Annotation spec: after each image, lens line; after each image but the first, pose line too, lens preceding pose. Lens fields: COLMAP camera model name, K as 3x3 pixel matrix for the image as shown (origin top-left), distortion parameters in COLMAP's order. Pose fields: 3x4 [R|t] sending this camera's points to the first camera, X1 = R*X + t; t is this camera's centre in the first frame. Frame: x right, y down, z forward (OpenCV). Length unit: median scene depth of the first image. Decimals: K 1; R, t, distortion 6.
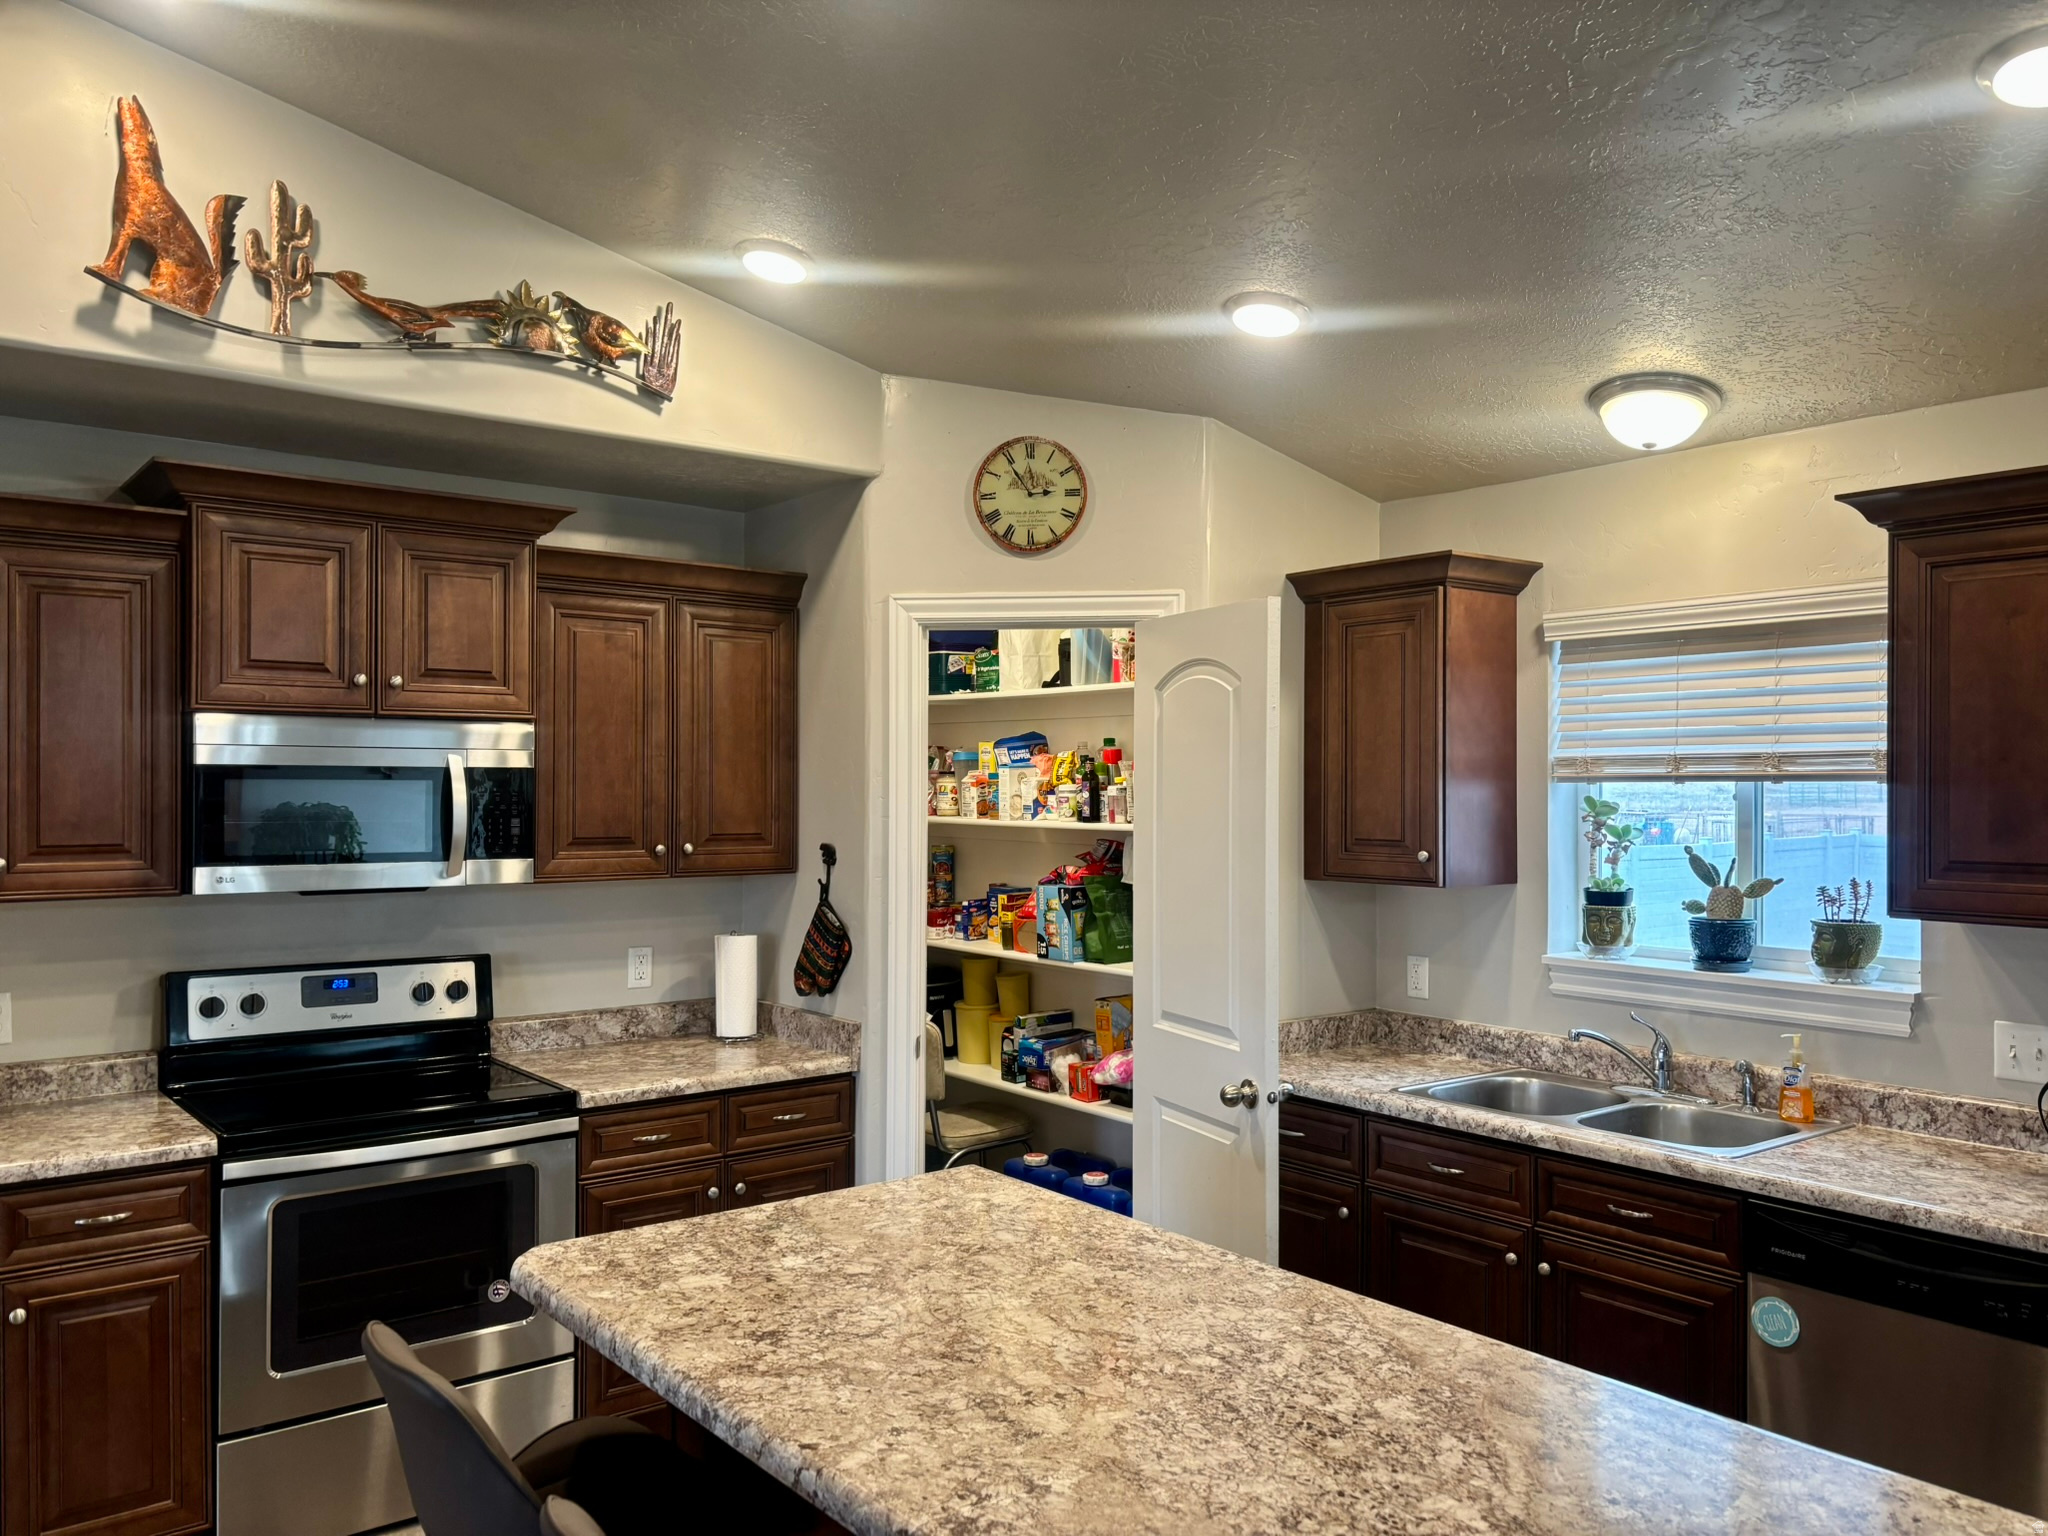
lens RADIAL K [[1542.6, 0, 1026.1], [0, 1542.6, 782.1], [0, 0, 1]] dist [0.047295, -0.052936]
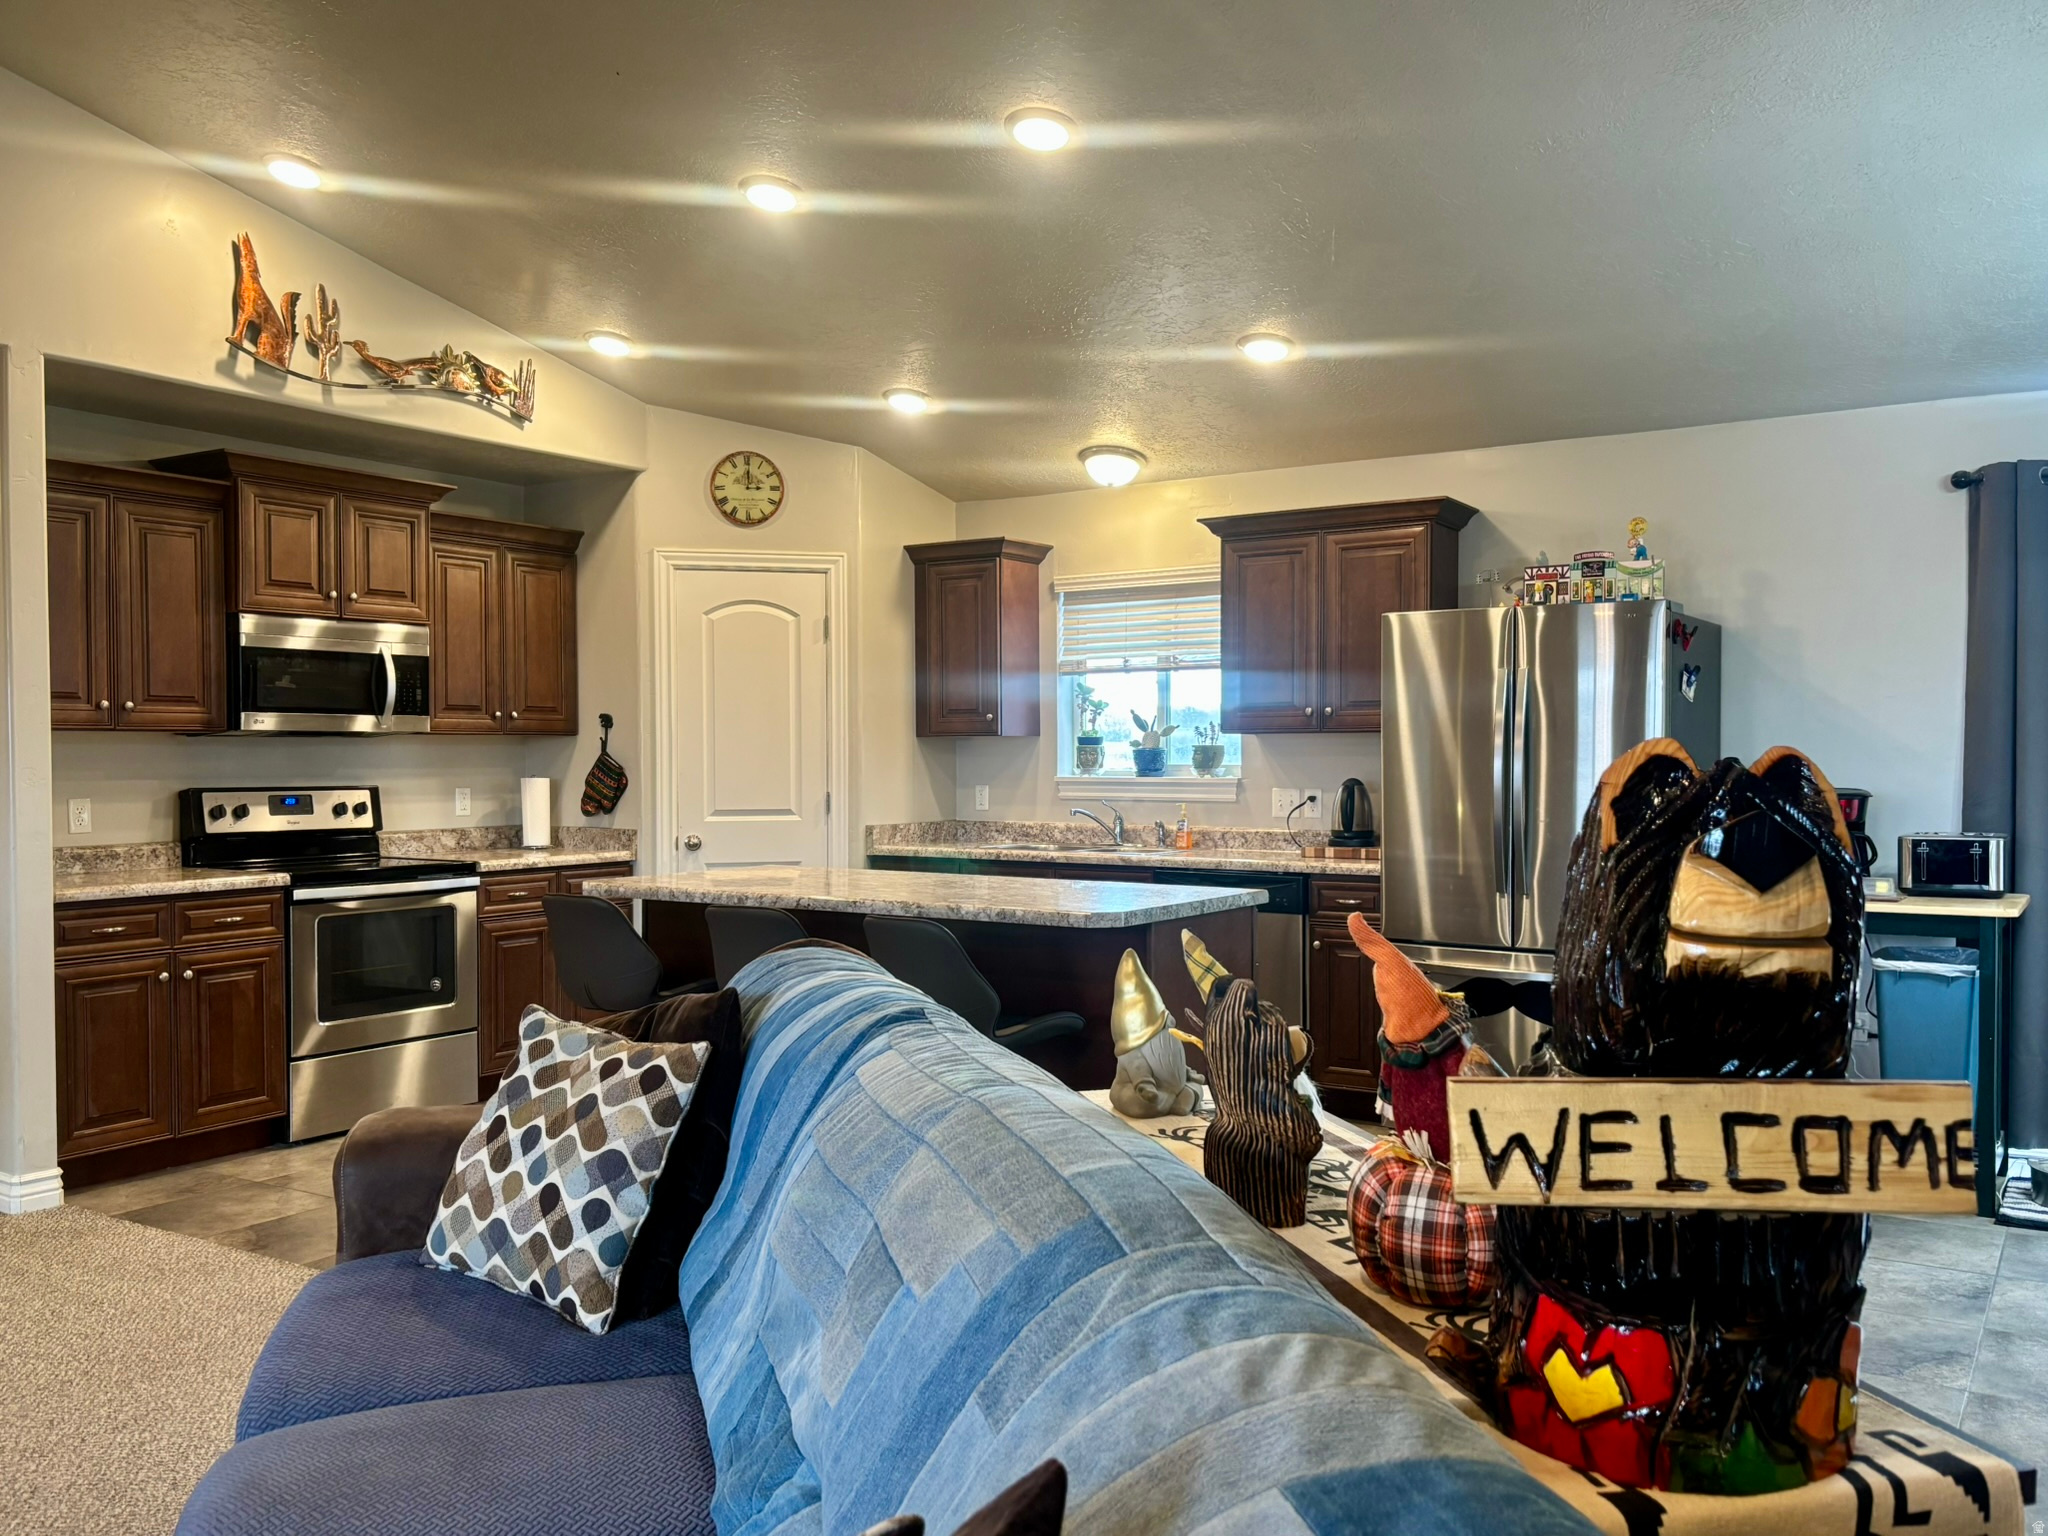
lens RADIAL K [[1658.1, 0, 1034.5], [0, 1658.1, 788.3], [0, 0, 1]] dist [0.059177, -0.083376]
pose [[0.947060, -0.012898, 0.320799, -0.289713], [0.004905, 0.999657, 0.025710, 0.082931], [-0.321020, -0.022776, 0.946798, -0.763089]]
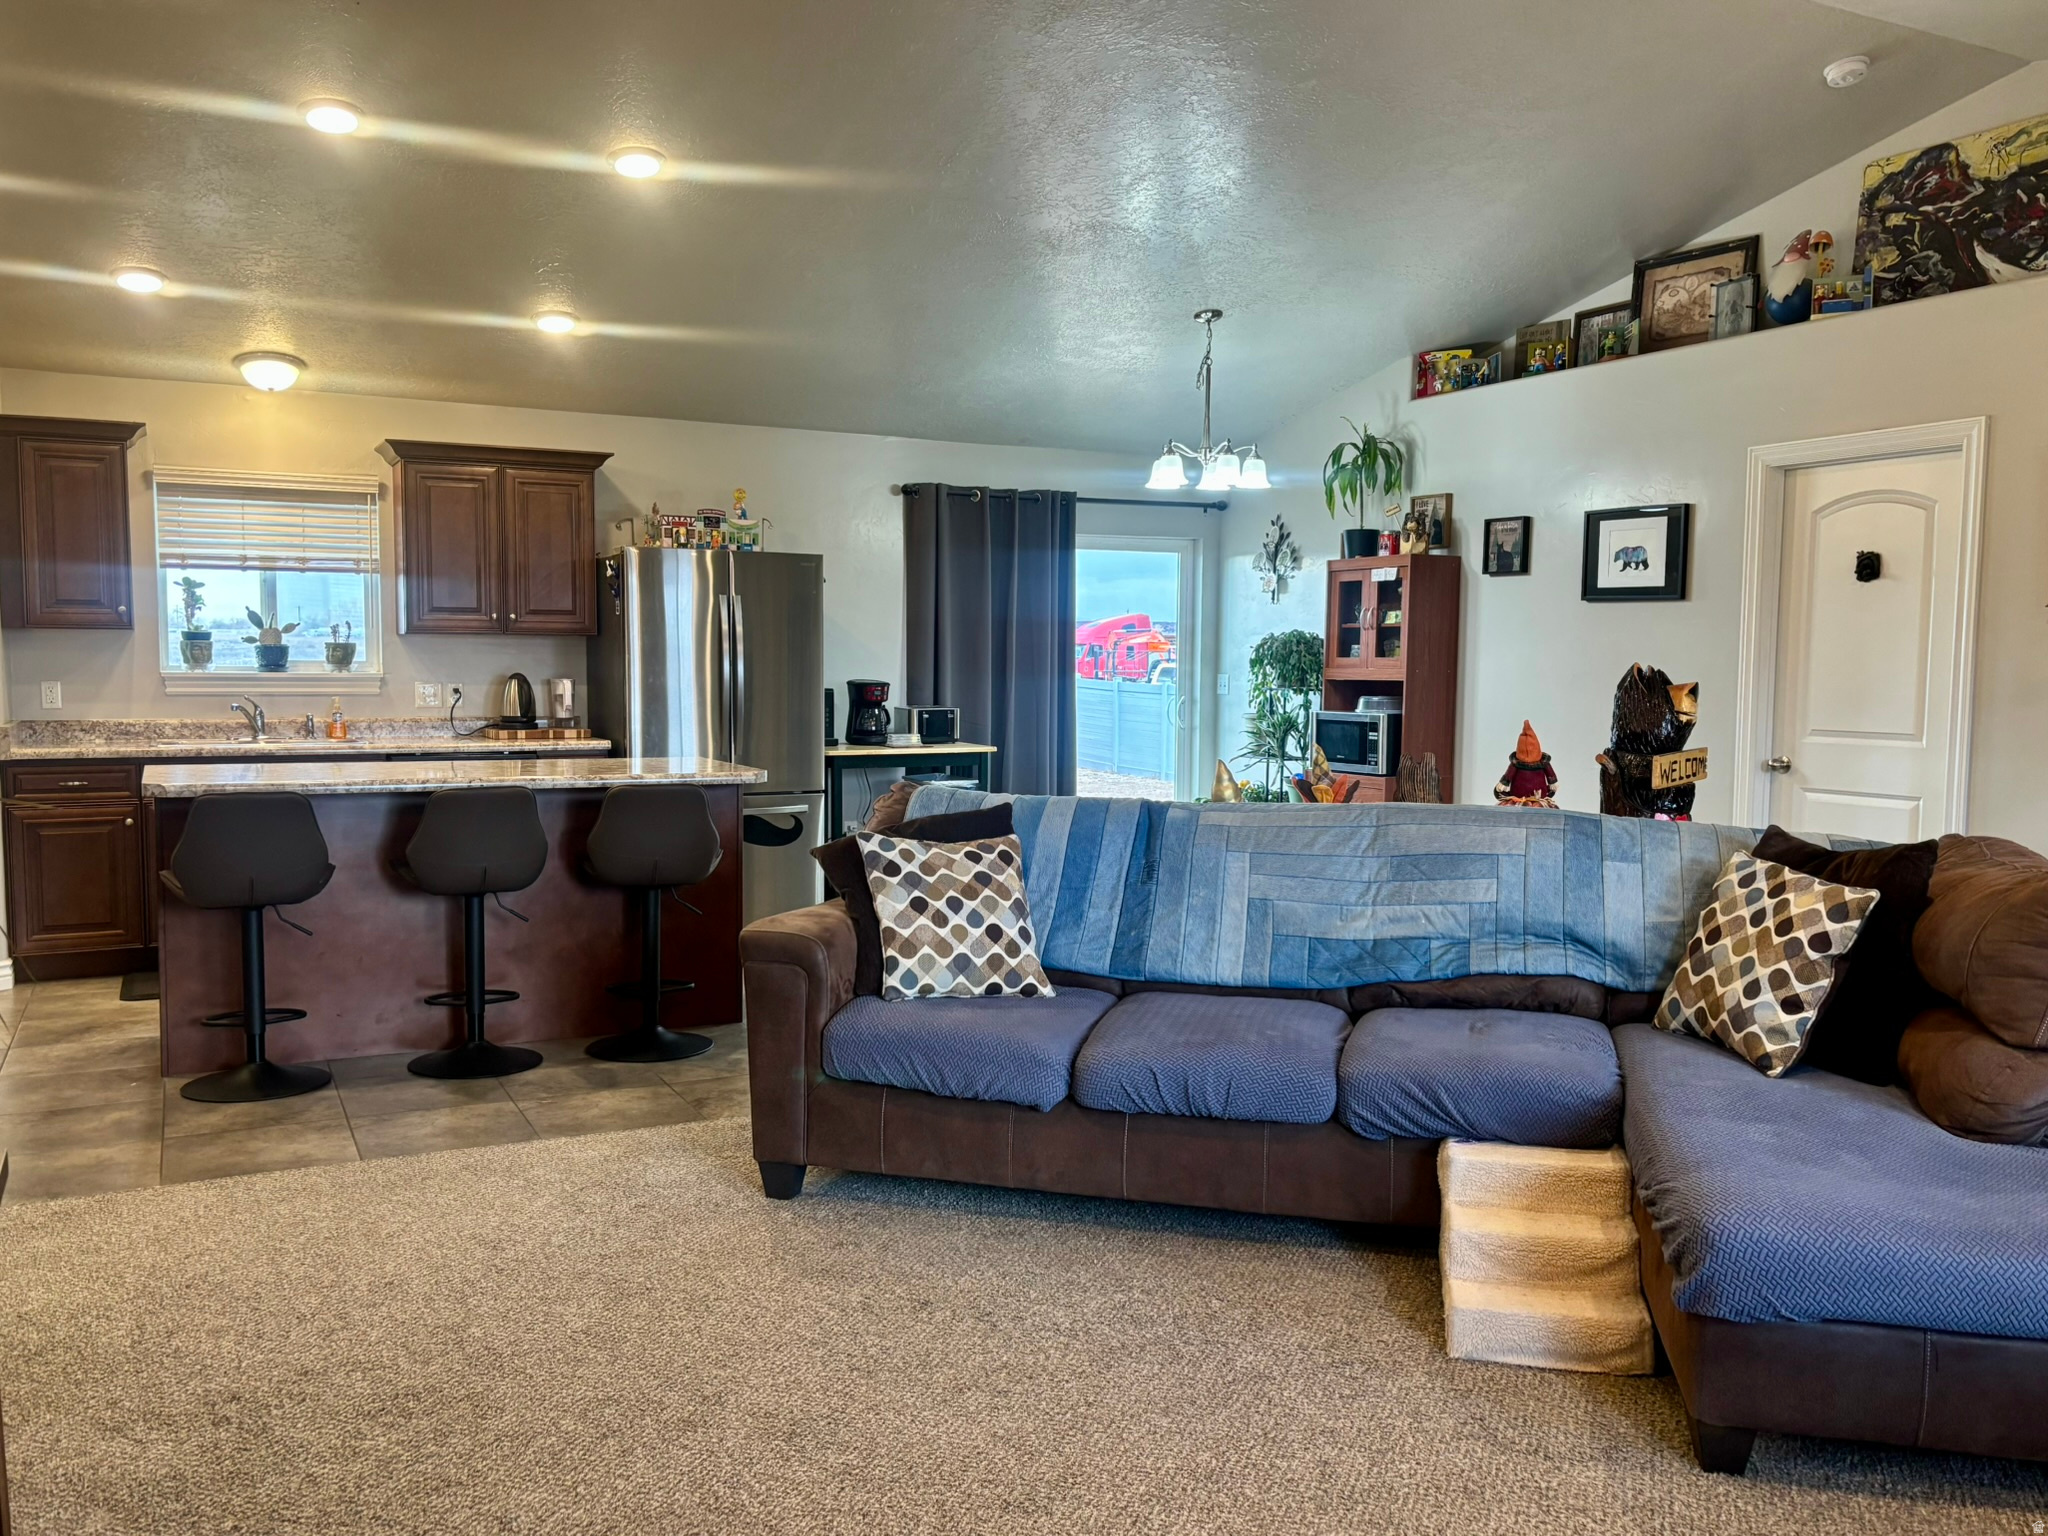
lens RADIAL K [[1658.1, 0, 1036.0], [0, 1658.1, 789.9], [0, 0, 1]] dist [0.059177, -0.083376]
pose [[0.196520, -0.082934, 0.976986, -1.336890], [-0.012201, 0.996132, 0.087013, 0.074463], [-0.980424, -0.029020, 0.194748, -0.297453]]
